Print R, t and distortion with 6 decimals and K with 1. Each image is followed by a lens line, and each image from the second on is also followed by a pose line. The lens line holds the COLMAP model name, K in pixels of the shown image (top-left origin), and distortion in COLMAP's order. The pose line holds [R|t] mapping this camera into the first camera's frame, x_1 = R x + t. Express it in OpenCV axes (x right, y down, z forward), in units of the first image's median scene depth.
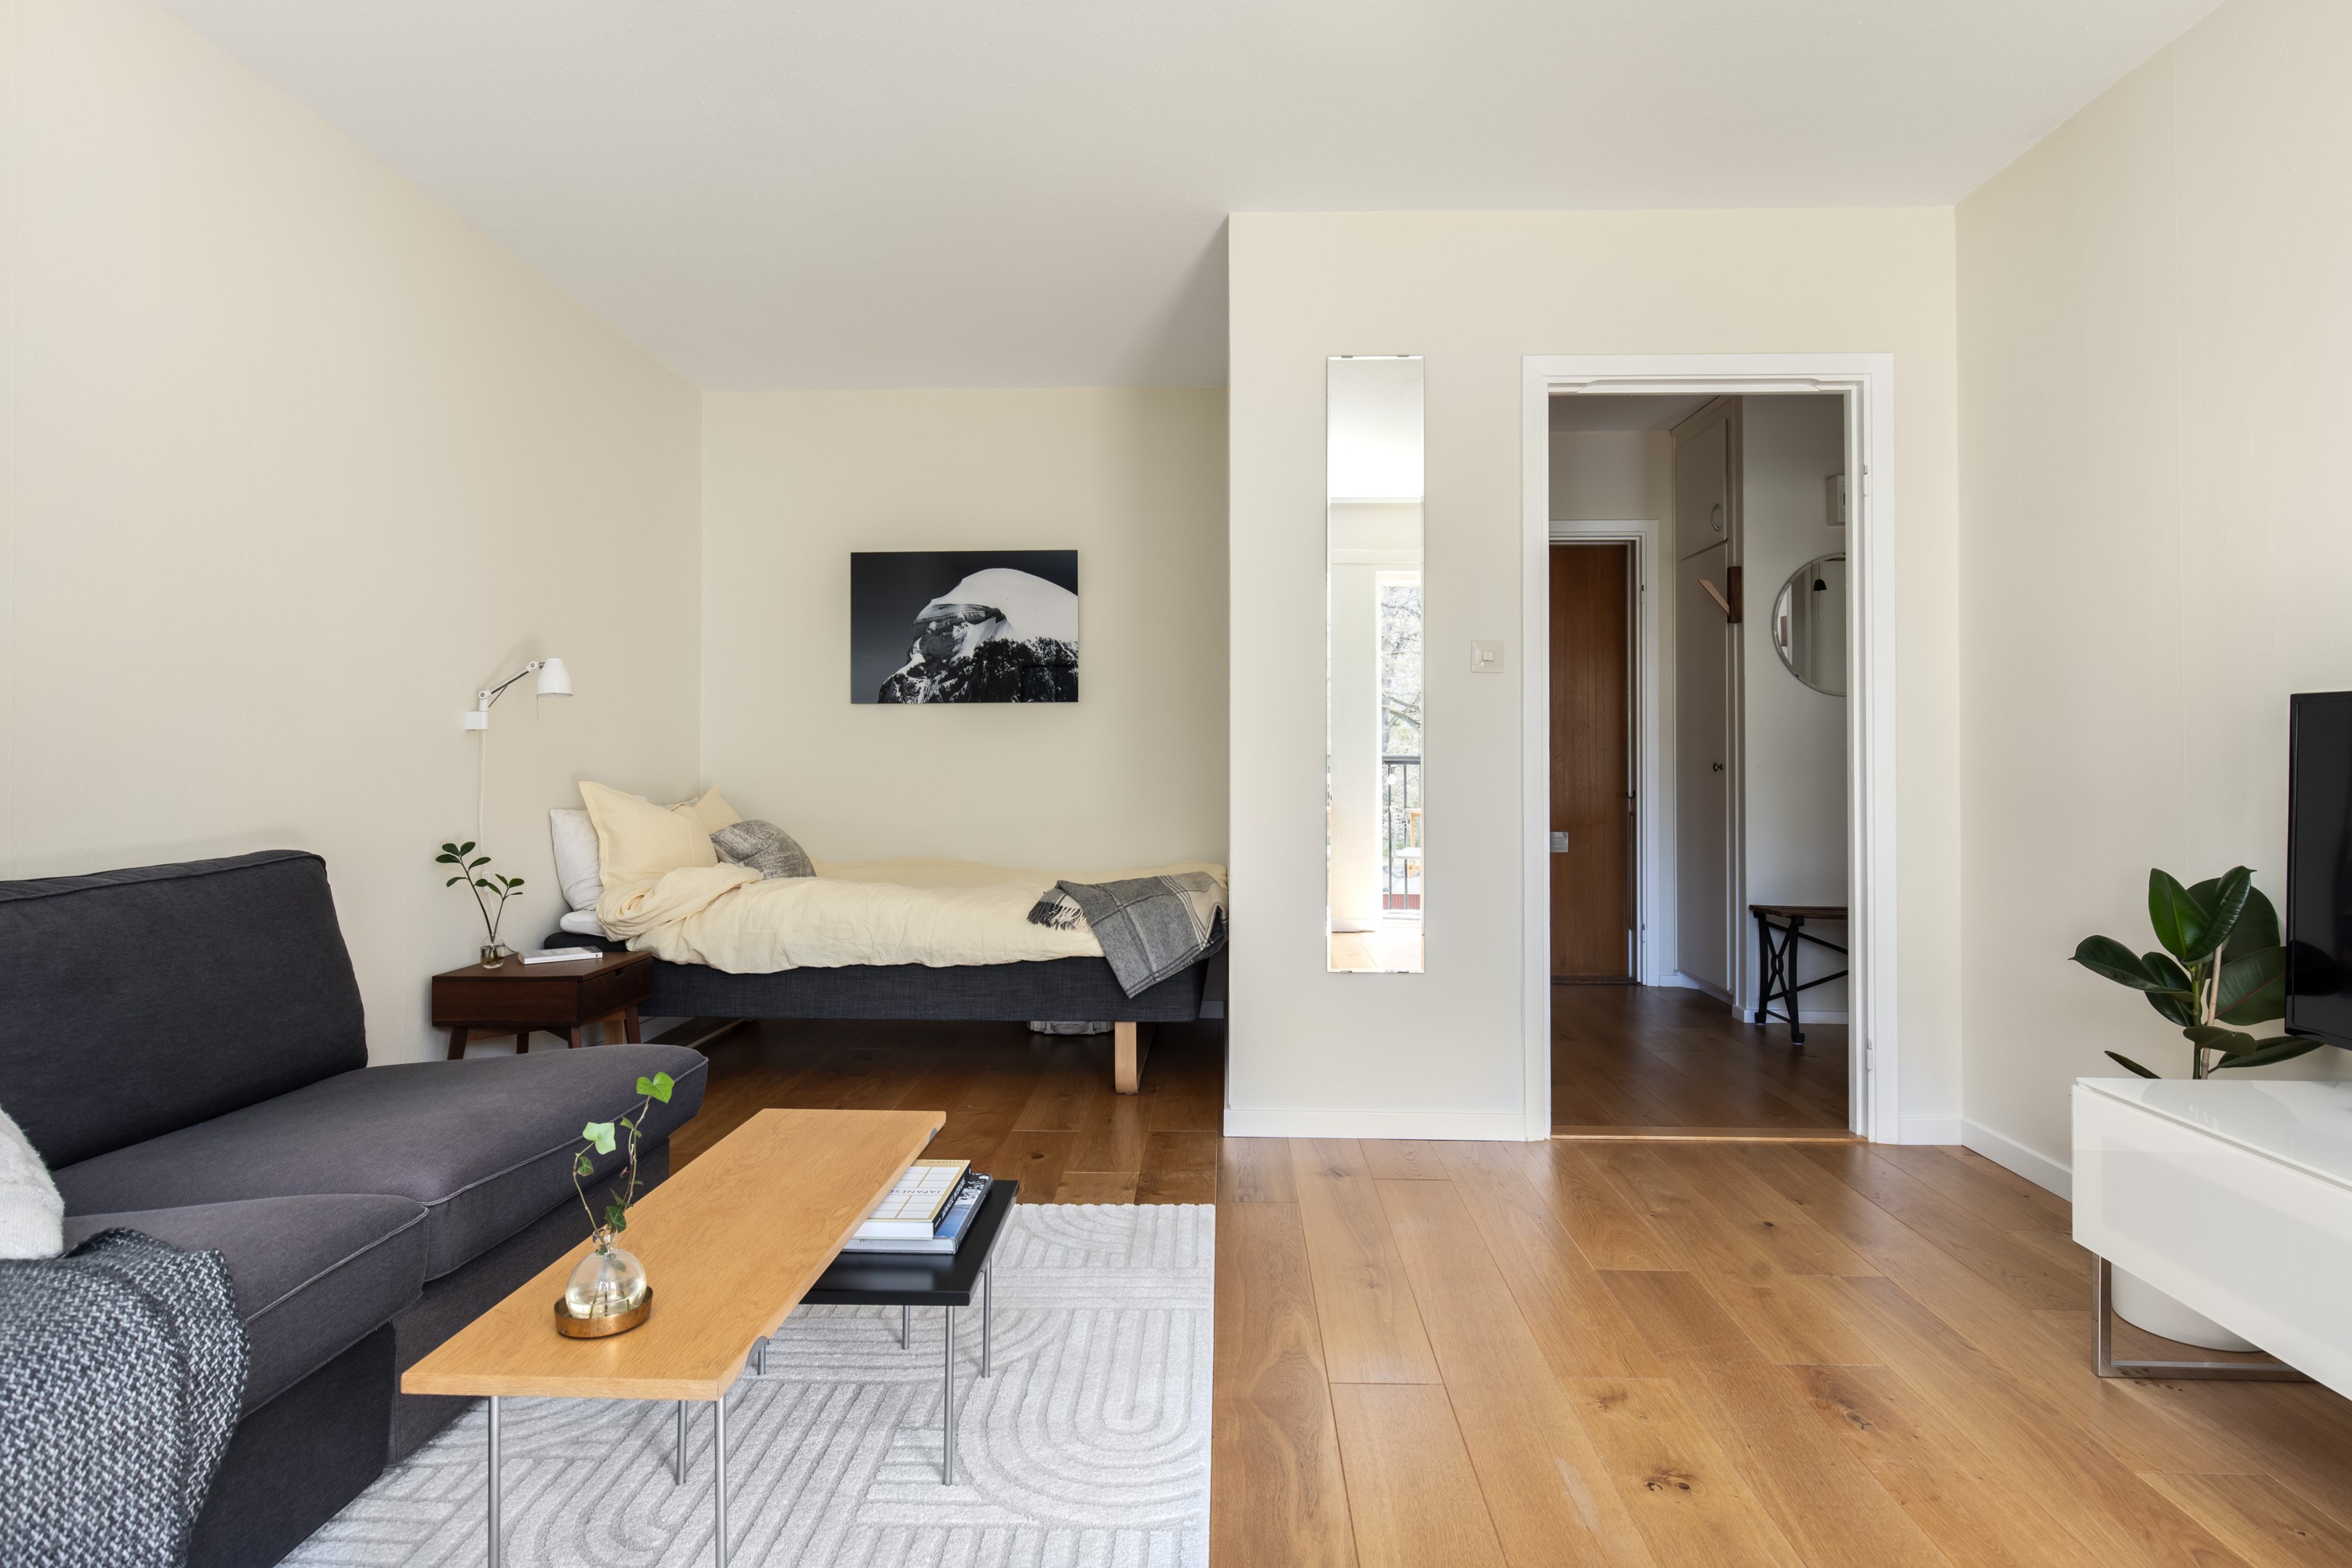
lens RADIAL K [[1280.9, 0, 1176.0], [0, 1280.9, 784.0], [0, 0, 1]] dist [0.028495, 0.000151]
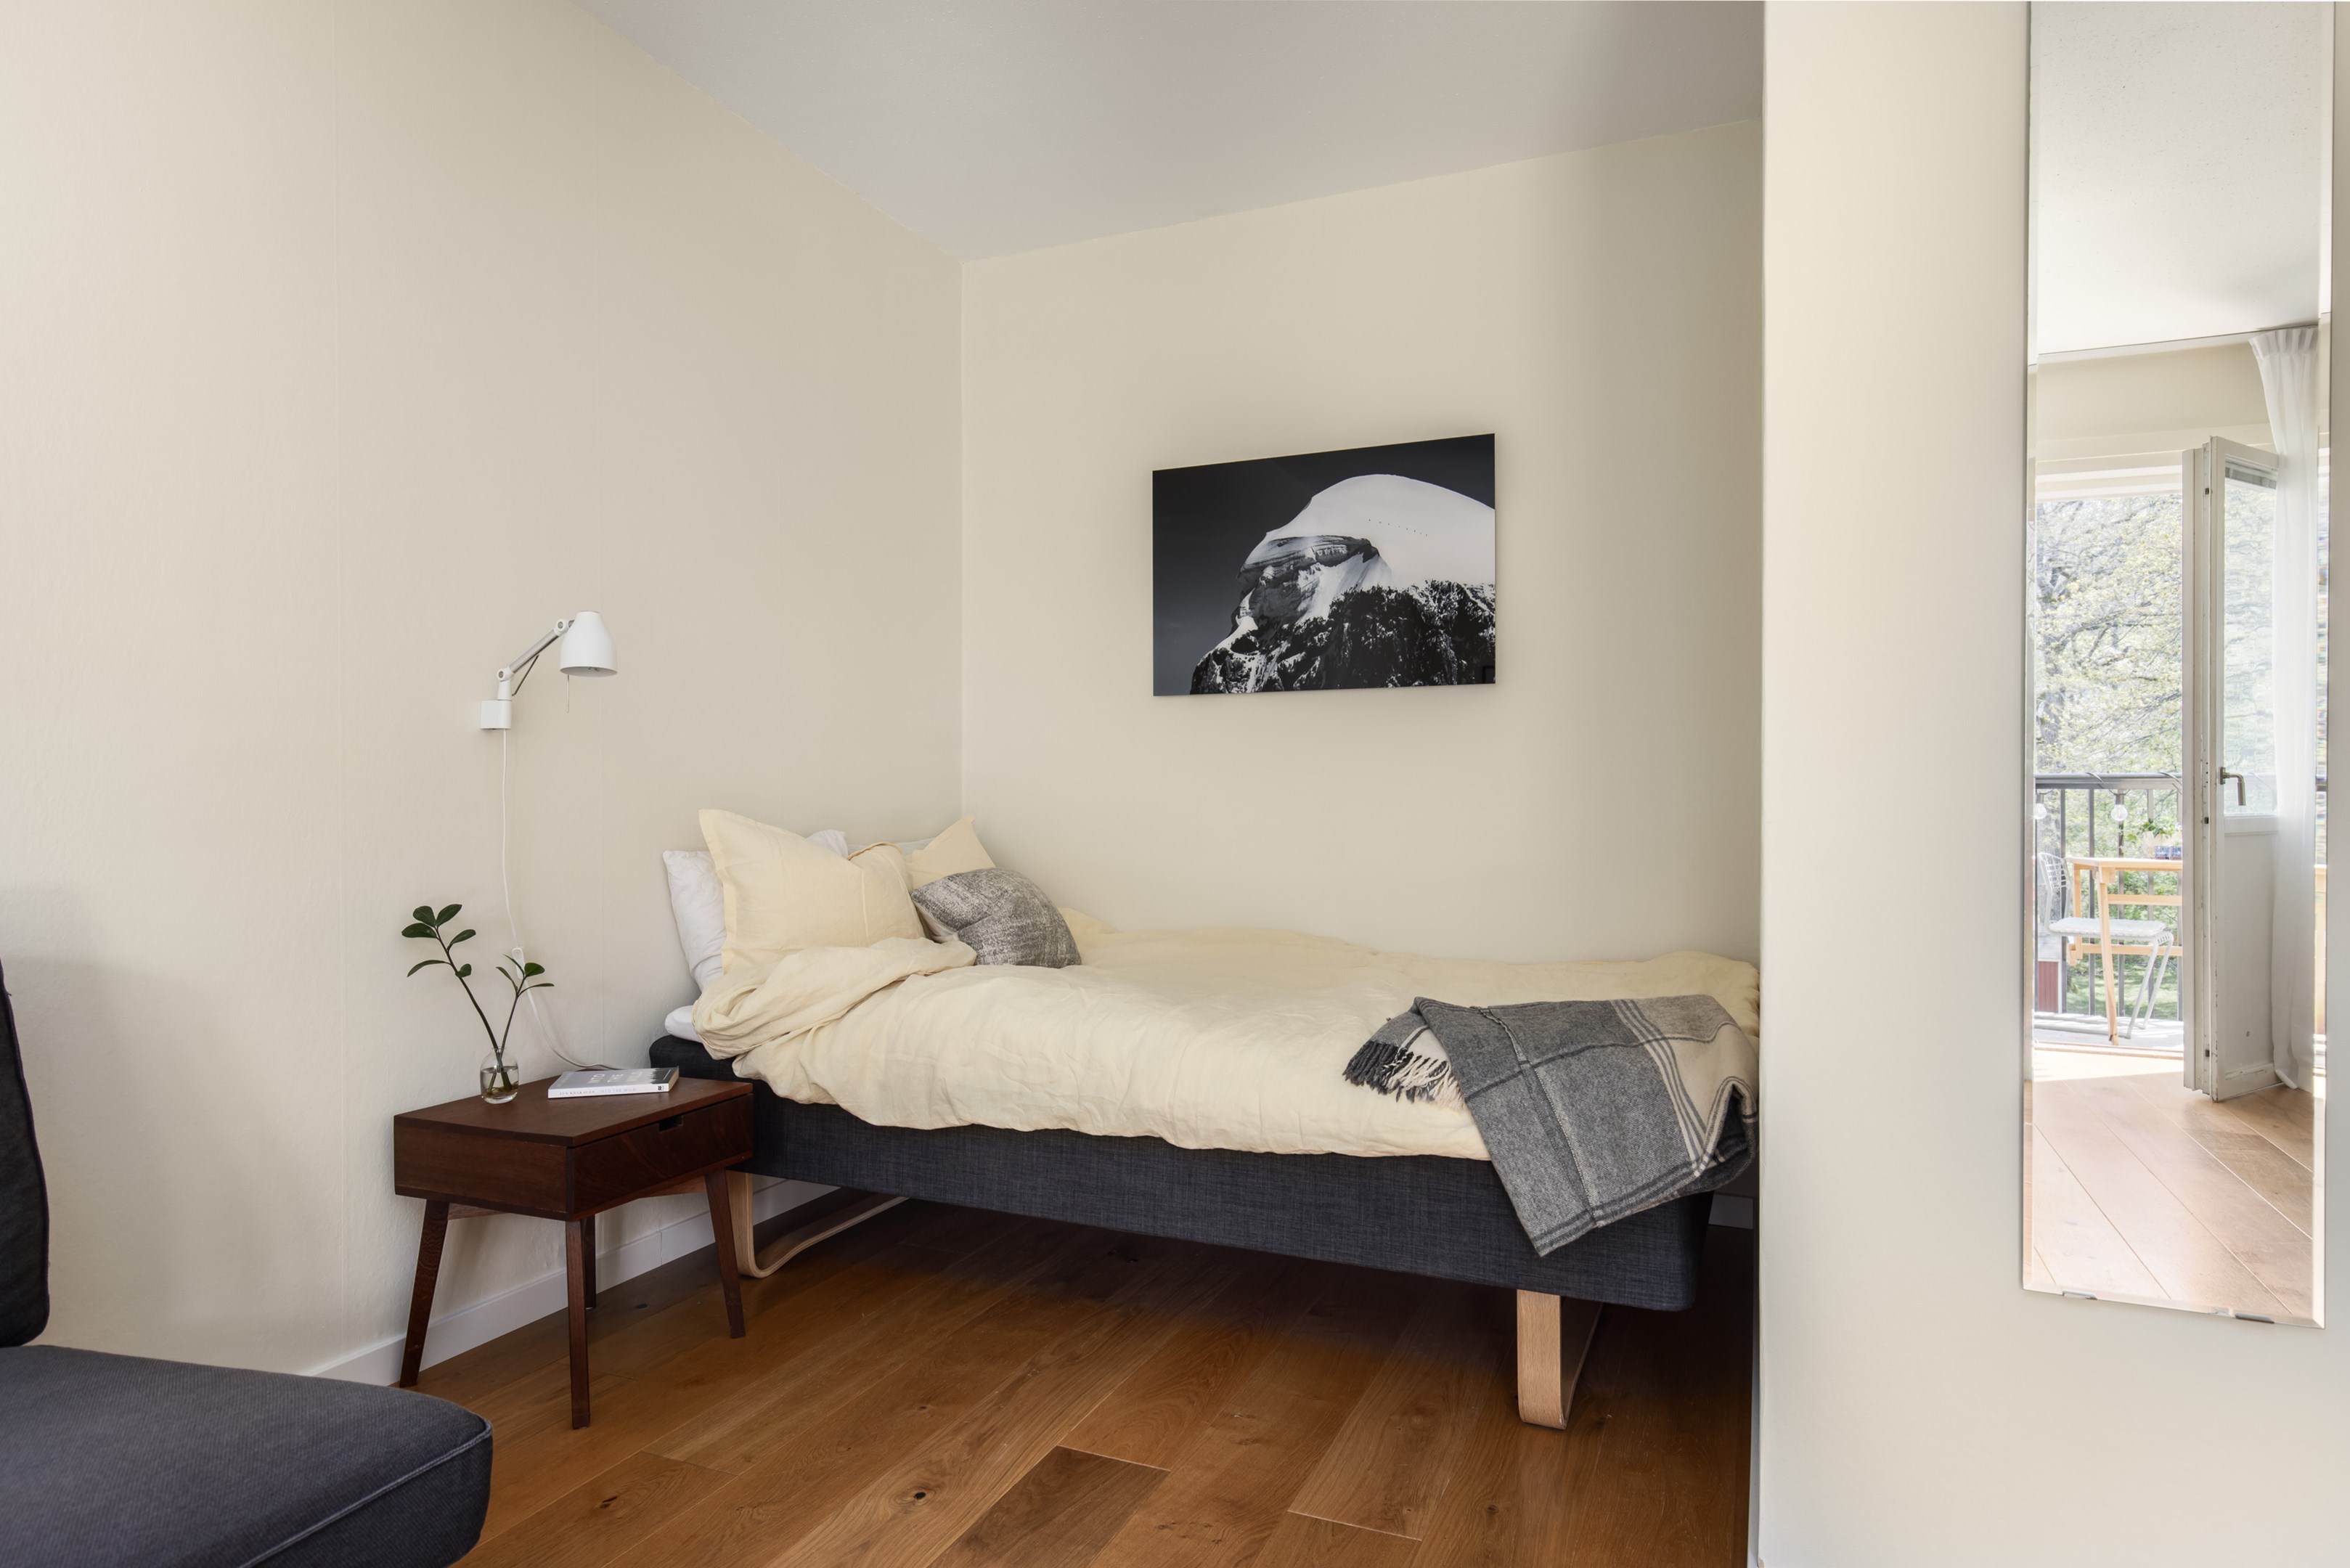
lens RADIAL K [[1346.5, 0, 1179.5], [0, 1346.5, 804.8], [0, 0, 1]] dist [0.017258, -0.000394]
pose [[0.932130, 0.004023, -0.362100, 0.020641], [-0.006060, 0.999972, -0.004489, -0.002836], [0.362072, 0.006379, 0.932128, 0.438871]]
